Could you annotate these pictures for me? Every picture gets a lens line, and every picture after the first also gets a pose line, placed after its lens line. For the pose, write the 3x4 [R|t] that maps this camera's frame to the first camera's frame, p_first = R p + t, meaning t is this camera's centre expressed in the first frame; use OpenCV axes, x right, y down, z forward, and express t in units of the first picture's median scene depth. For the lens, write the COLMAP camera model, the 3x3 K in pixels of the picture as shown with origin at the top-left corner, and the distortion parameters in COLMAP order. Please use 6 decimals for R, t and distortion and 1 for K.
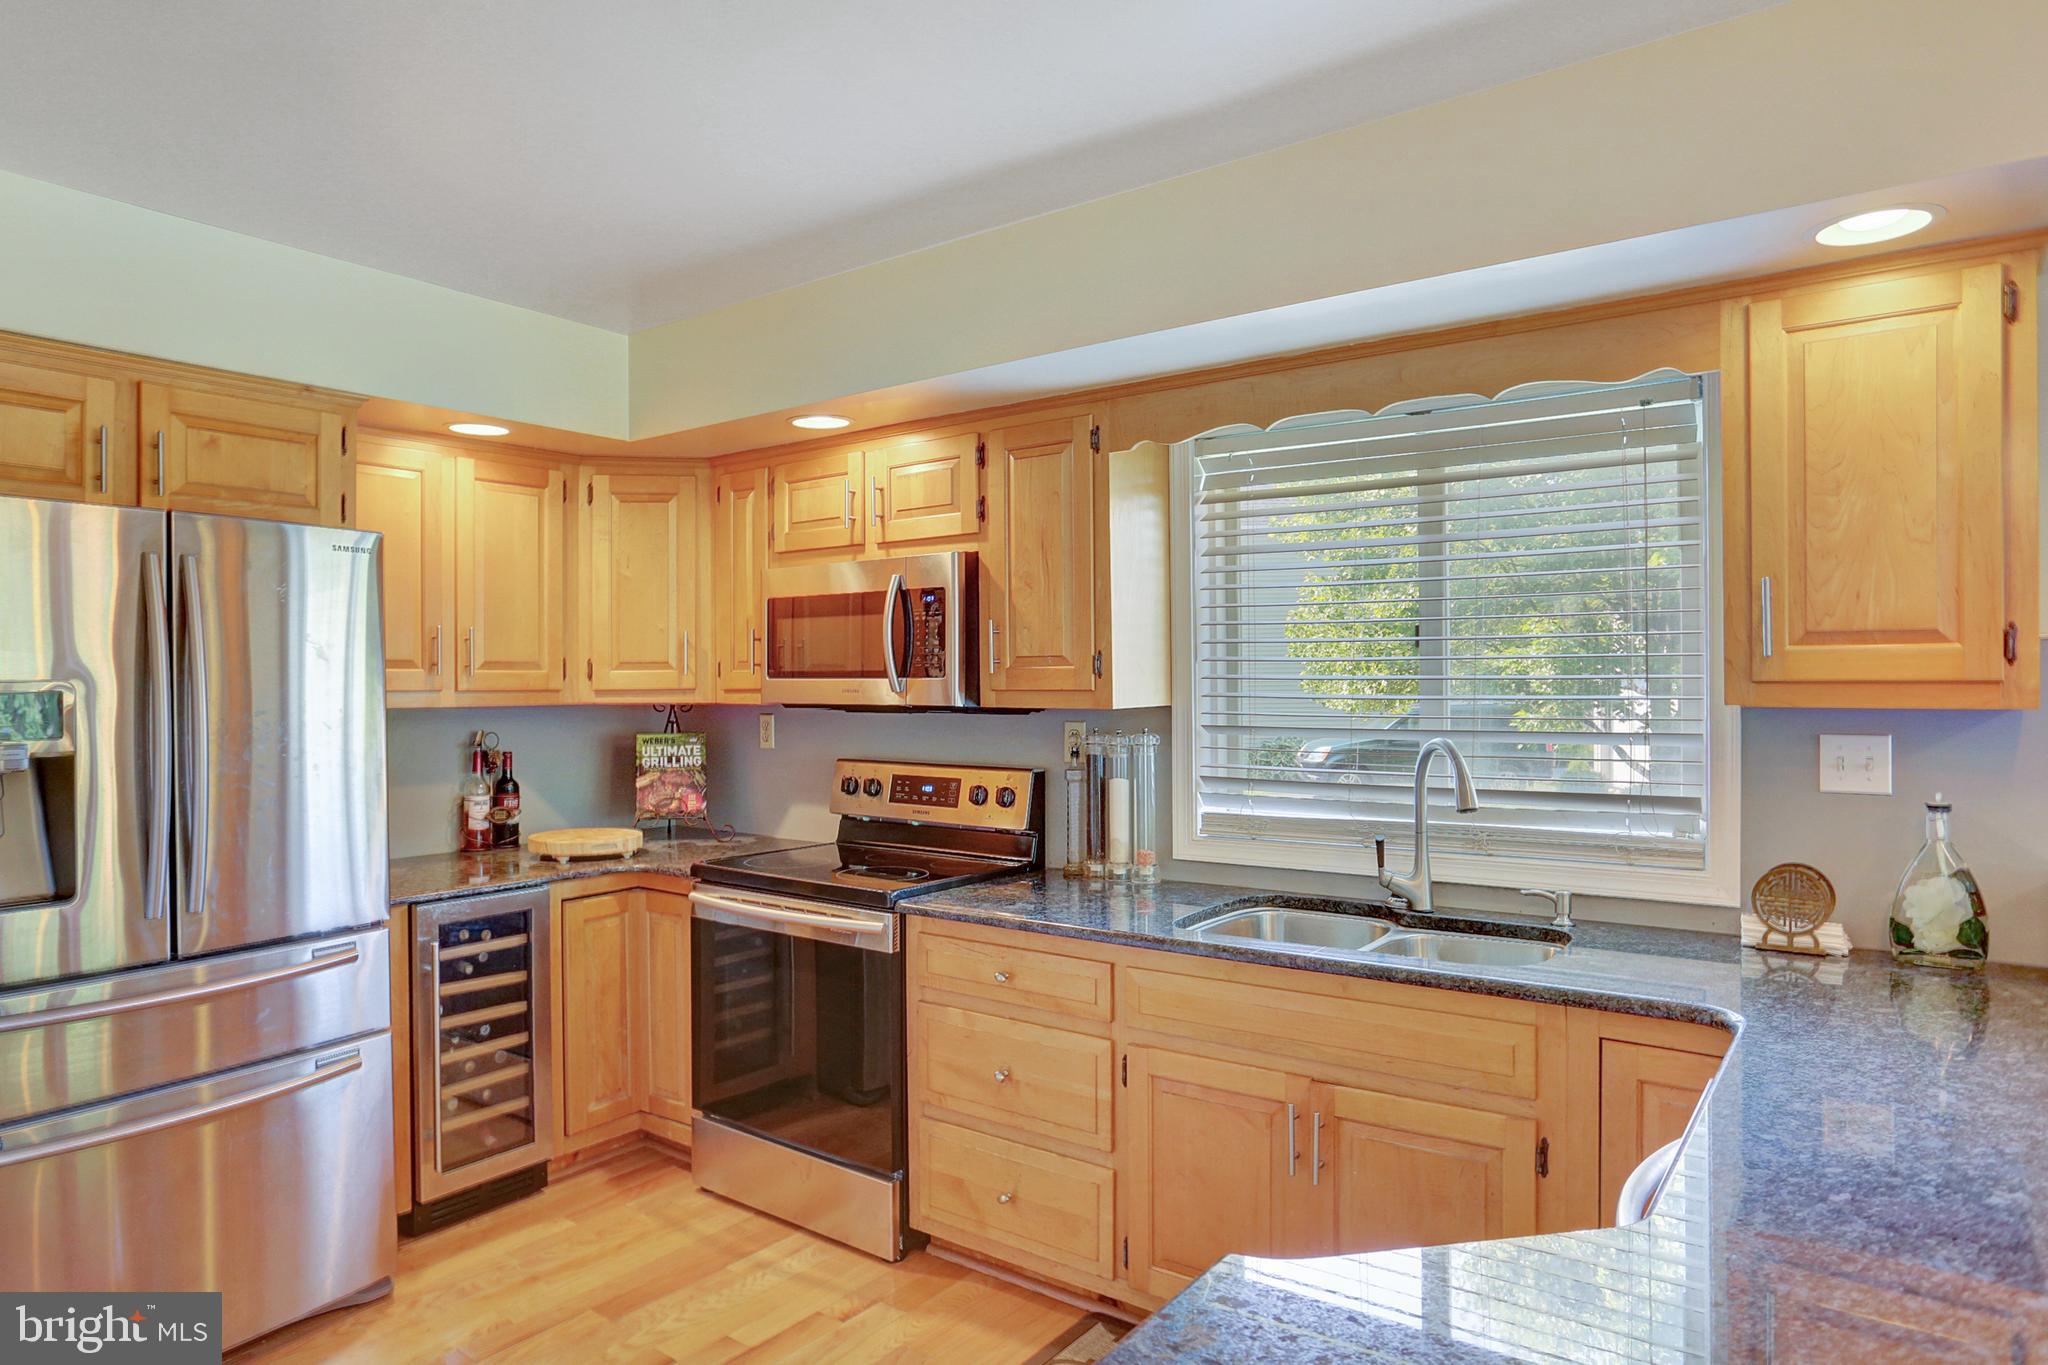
lens RADIAL K [[1221.6, 0, 1019.7], [0, 1221.6, 674.6], [0, 0, 1]] dist [-0.079115, 0.061057]
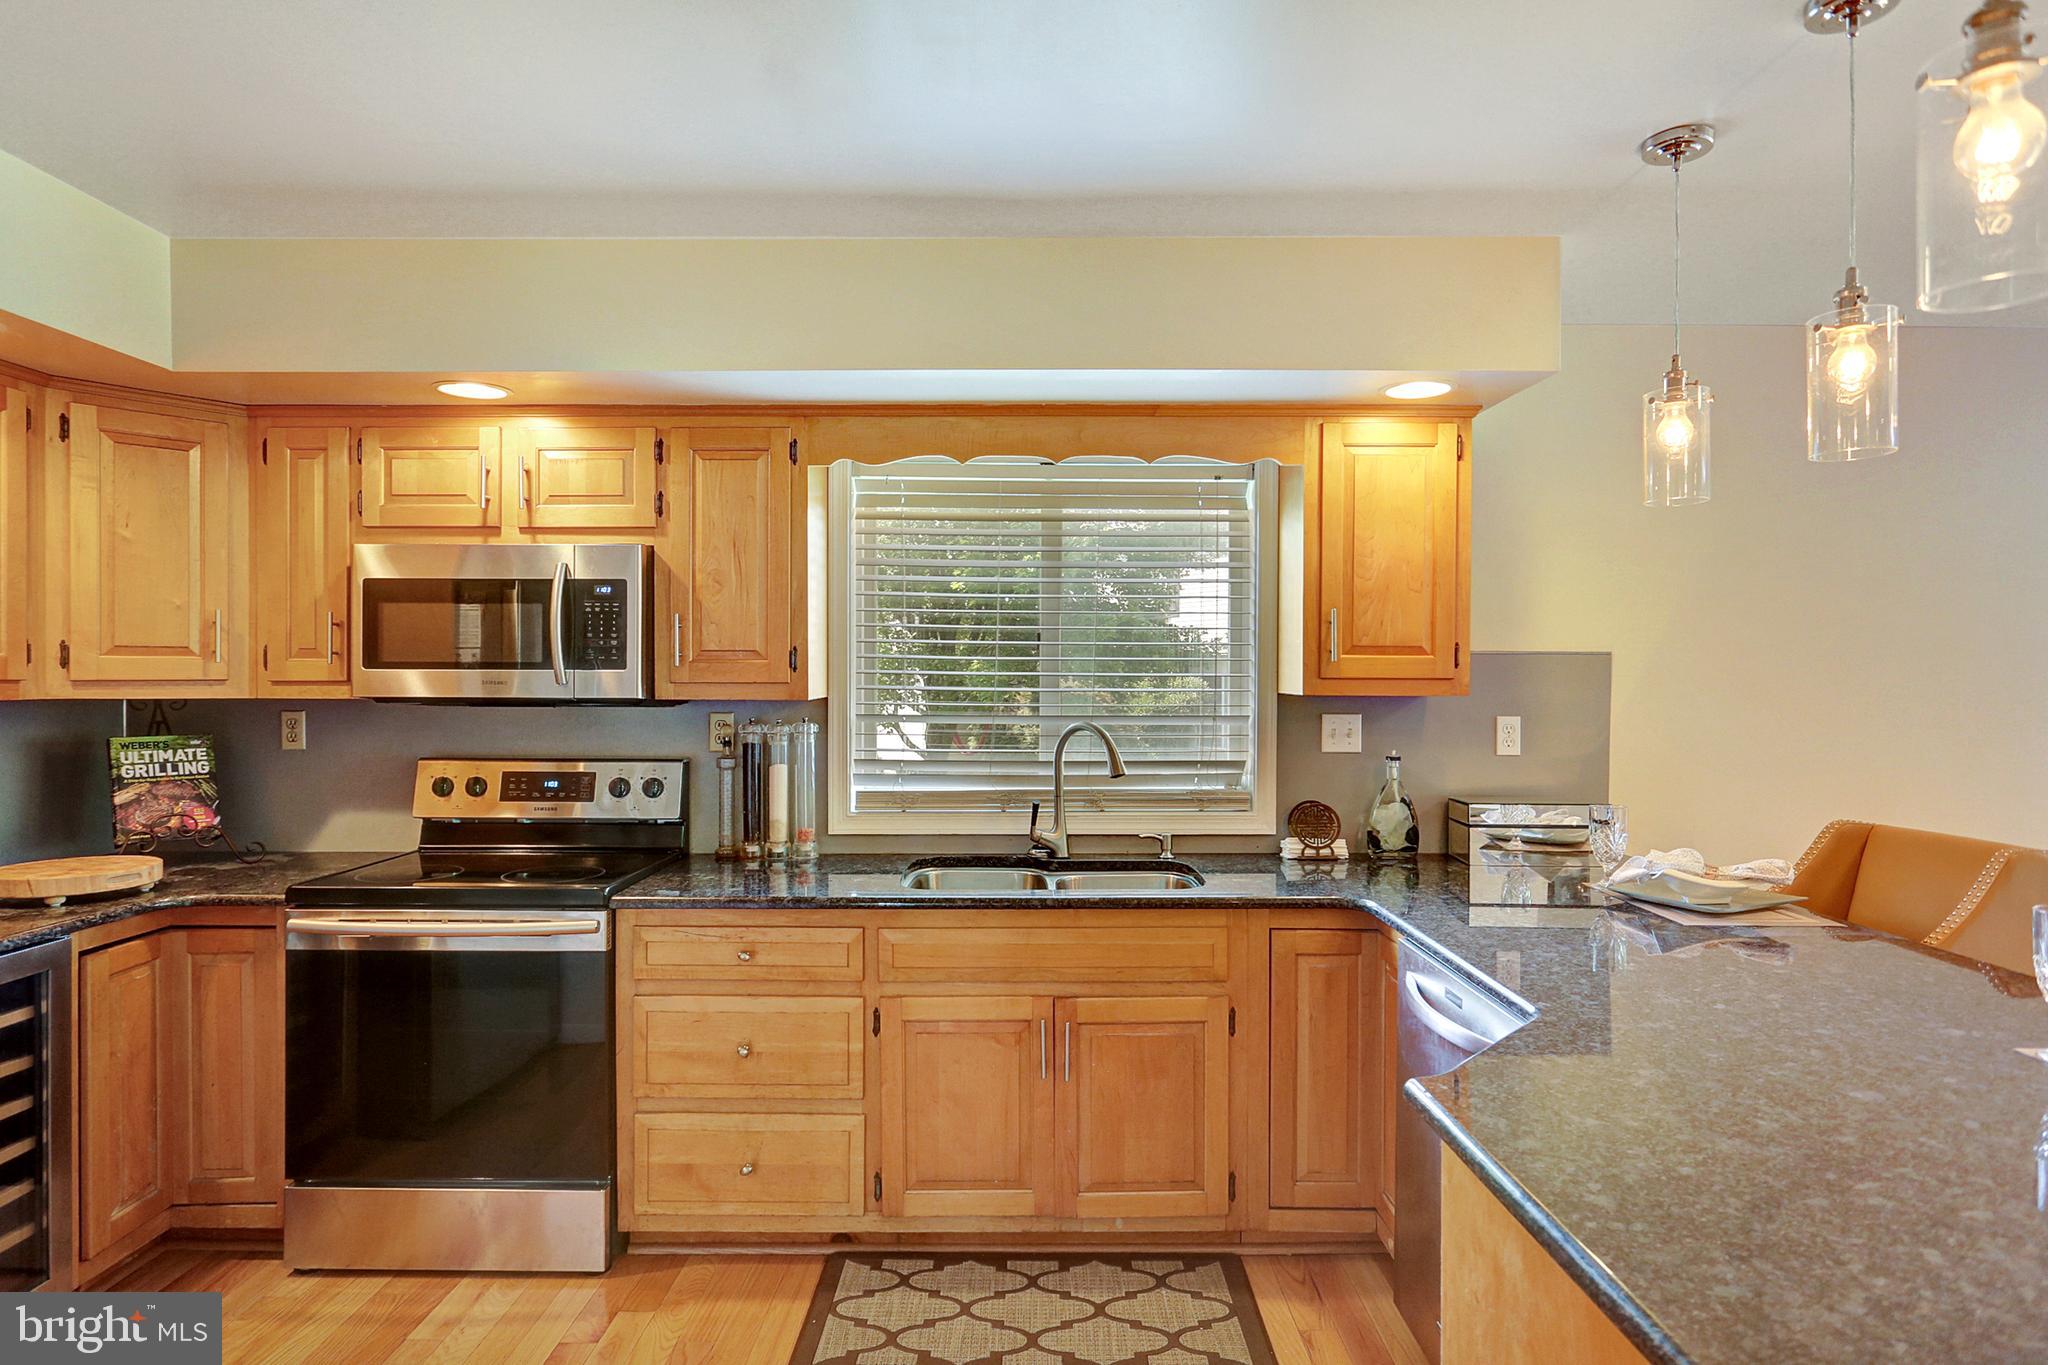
lens RADIAL K [[1102.7, 0, 1024.0], [0, 1102.7, 682.5], [0, 0, 1]] dist [-0.001255, -0.000271]
pose [[0.803059, 0.004119, 0.595885, -0.329153], [-0.009523, 0.999937, 0.005922, 0.004235], [-0.595823, -0.010430, 0.803048, 0.080636]]
